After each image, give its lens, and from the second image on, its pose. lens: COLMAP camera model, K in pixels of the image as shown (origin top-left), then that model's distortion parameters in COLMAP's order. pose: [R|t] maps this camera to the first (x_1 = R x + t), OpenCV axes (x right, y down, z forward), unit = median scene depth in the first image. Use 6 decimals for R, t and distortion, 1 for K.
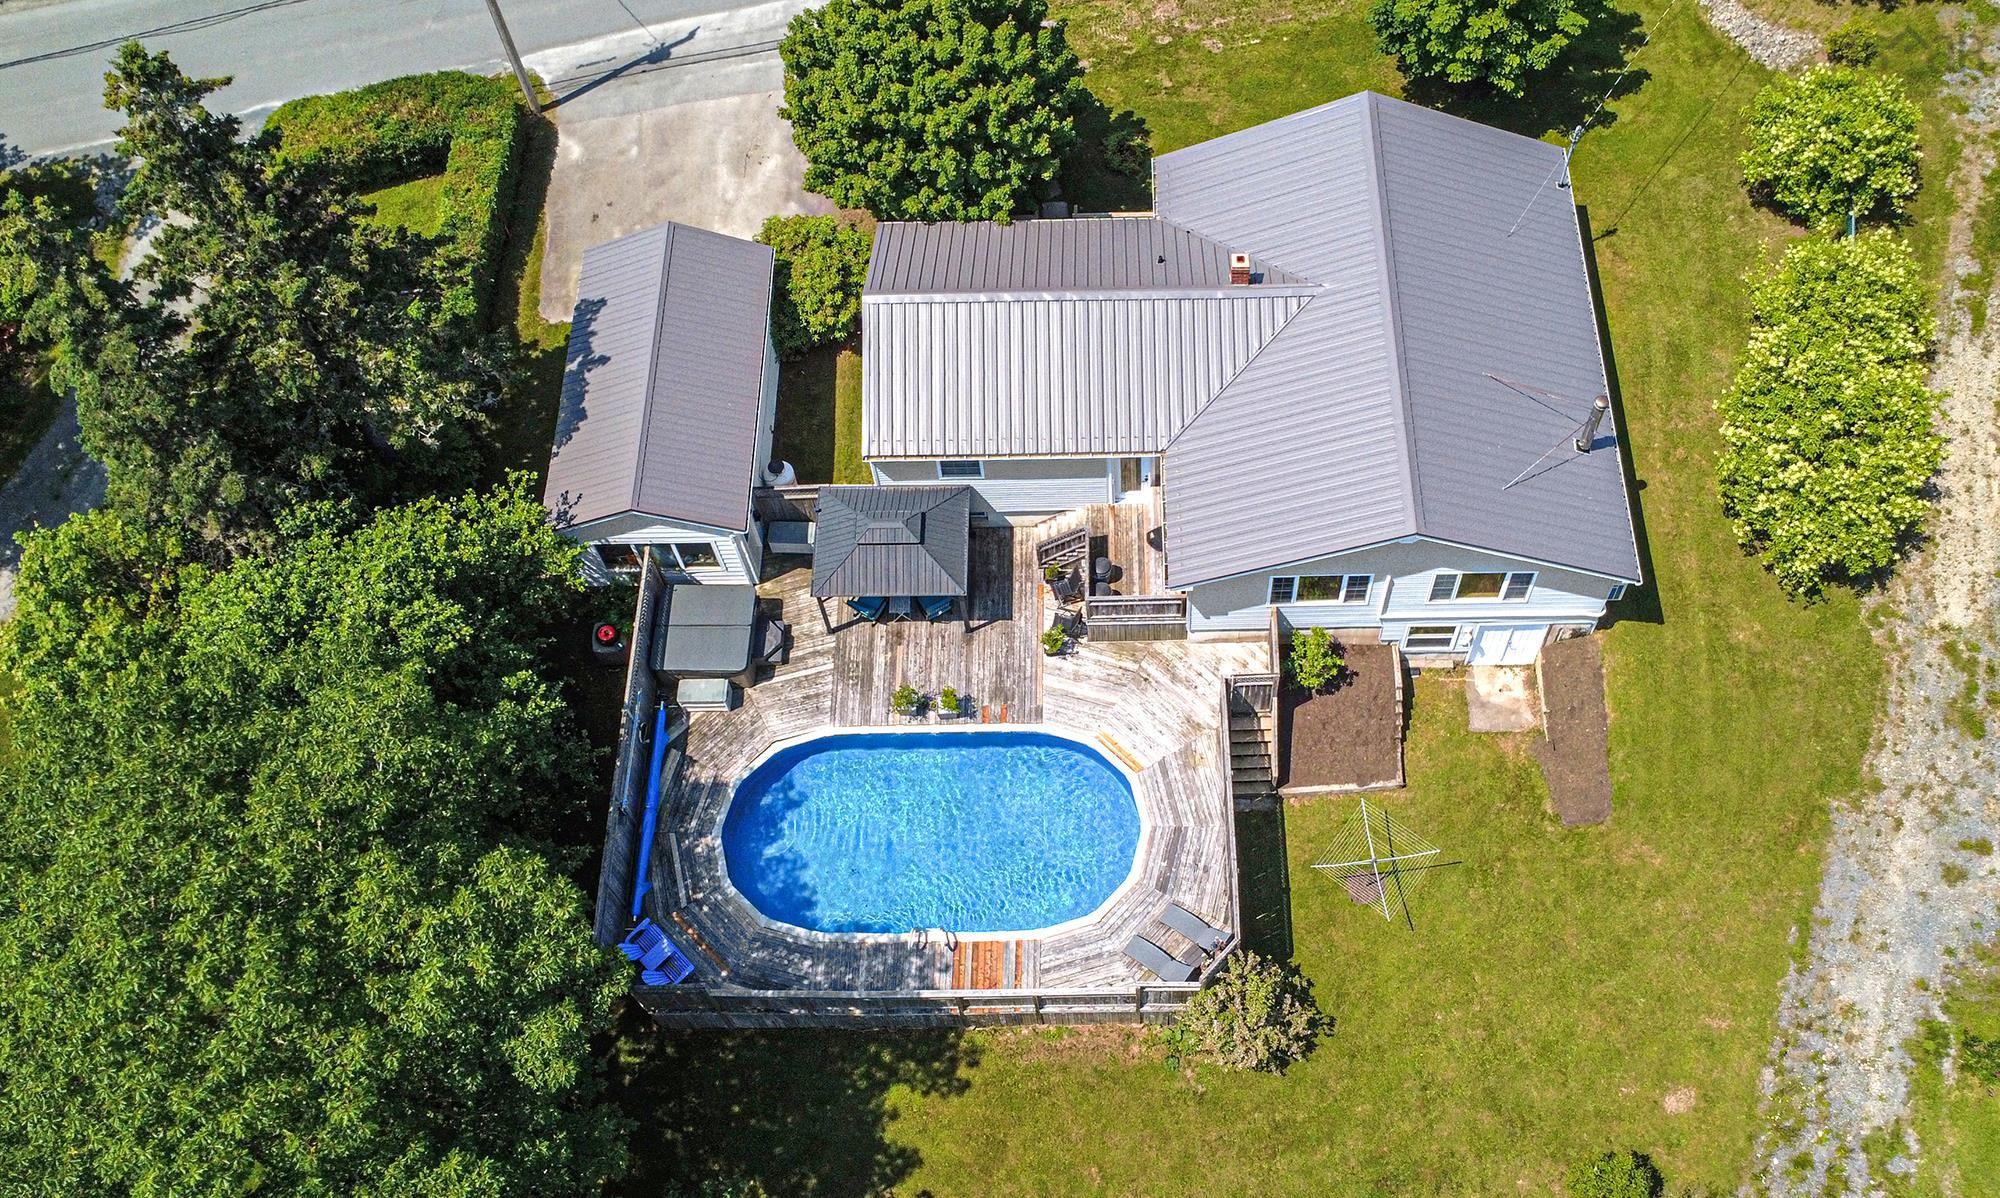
lens RADIAL K [[1799.0, 0, 1049.4], [0, 1799.0, 541.1], [0, 0, 1]] dist [-0.007735, -0.011015]
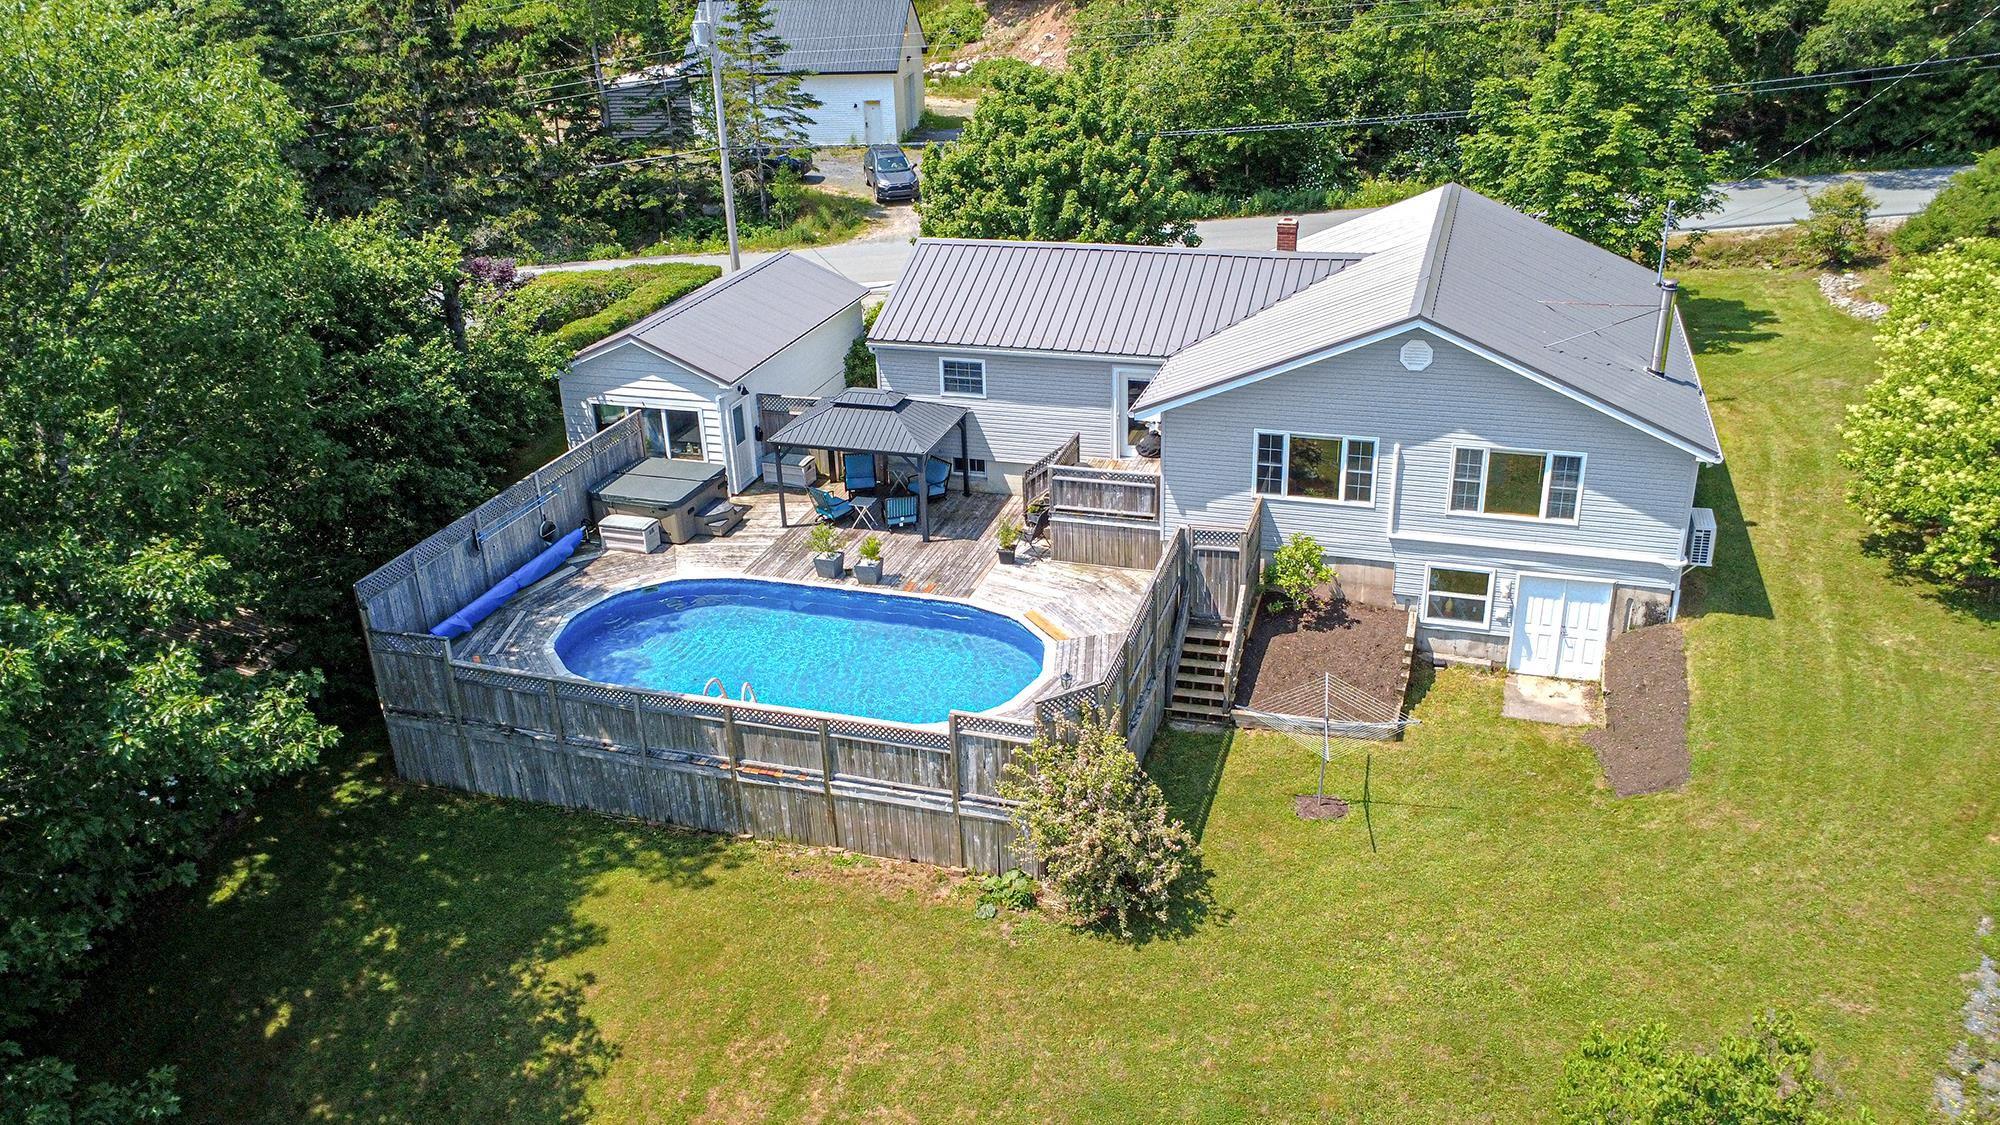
lens RADIAL K [[1491.5, 0, 999.2], [0, 1491.5, 570.9], [0, 0, 1]] dist [-0.004195, -0.008894]
pose [[0.952416, 0.127801, -0.276714, 0.202617], [-0.263446, 0.801752, -0.536461, 0.463265], [0.153296, 0.583833, 0.797270, 0.436423]]
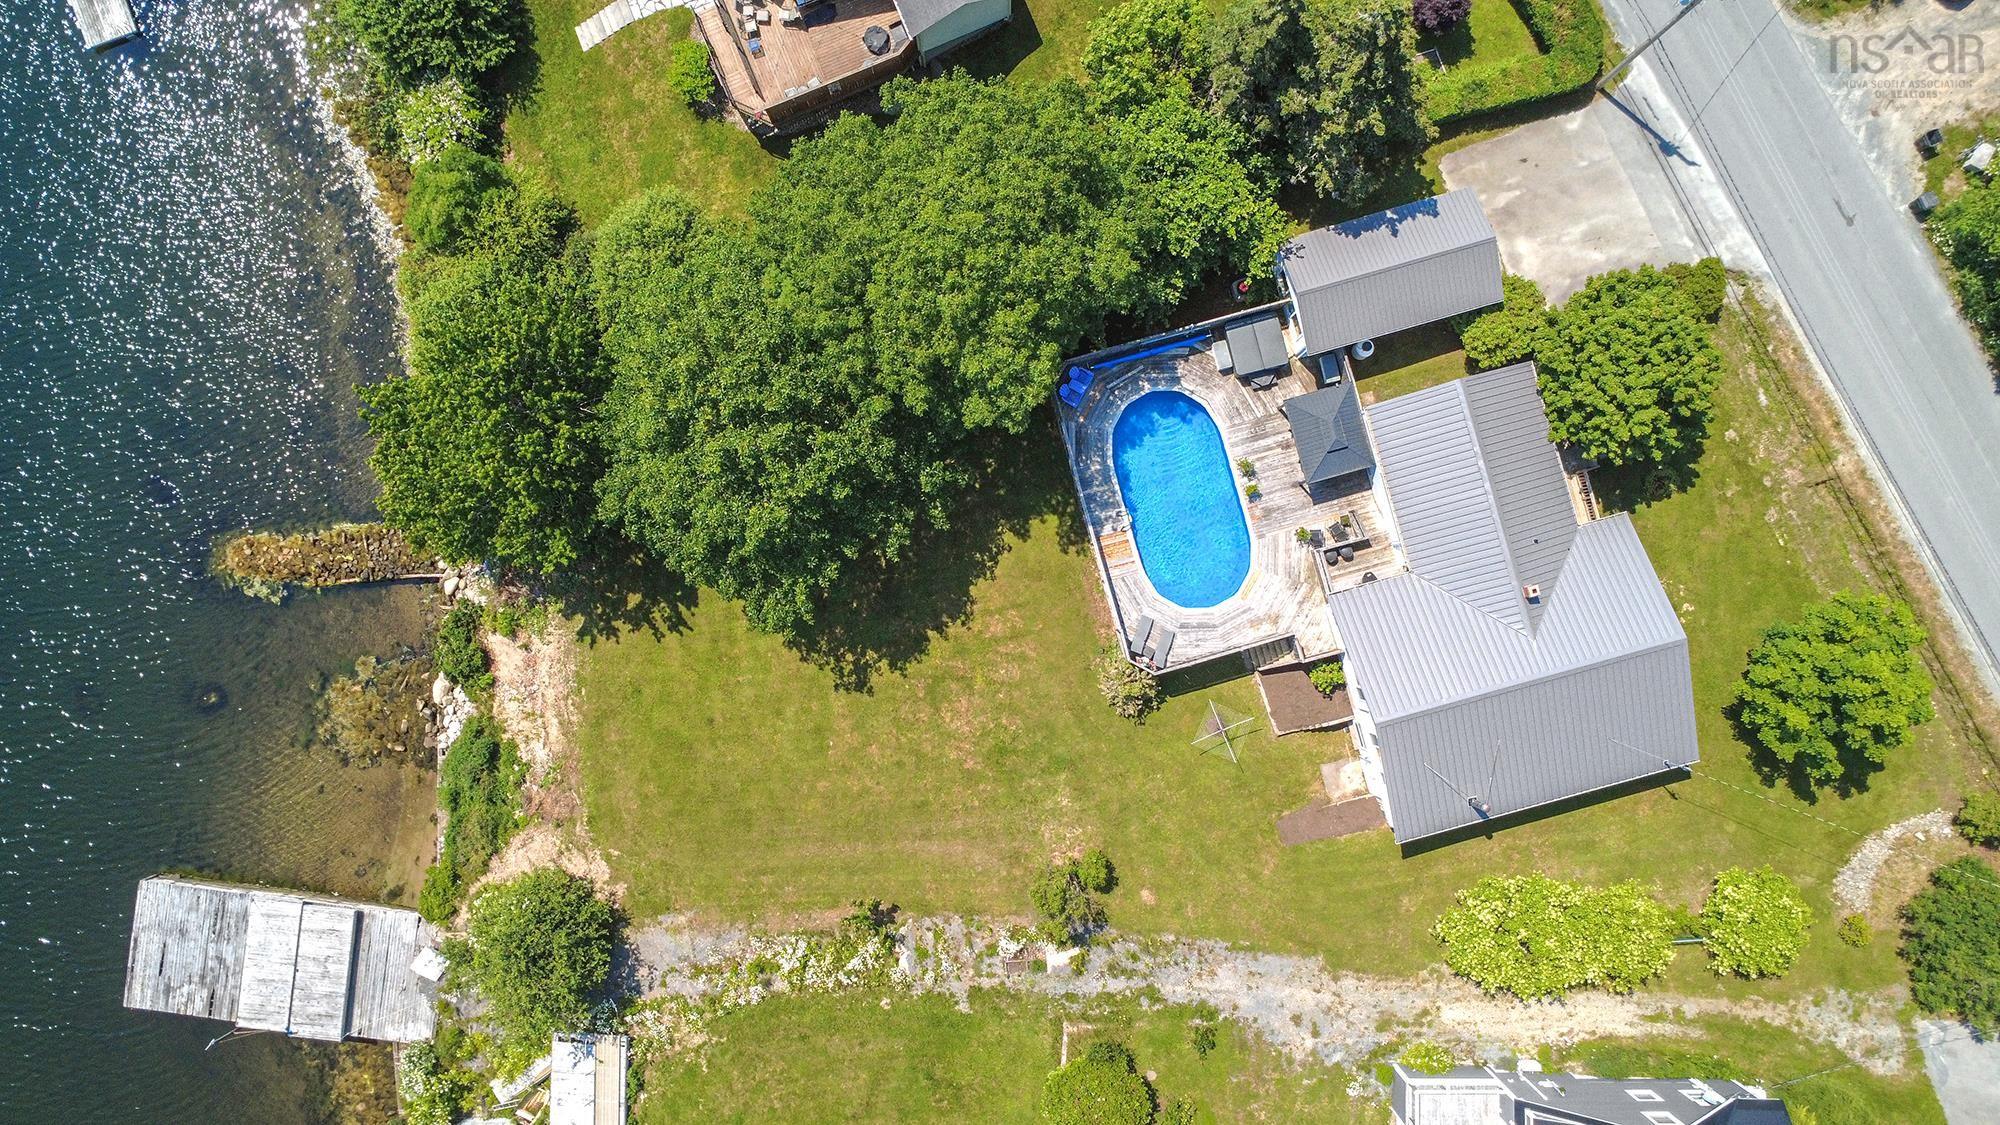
lens RADIAL K [[1491.5, 0, 991.0], [0, 1491.5, 550.0], [0, 0, 1]] dist [-0.004195, -0.008894]
pose [[0.272418, 0.962124, 0.010234, -0.082600], [-0.837859, 0.231977, 0.494145, -0.416407], [0.473055, -0.143188, 0.869319, -0.444424]]
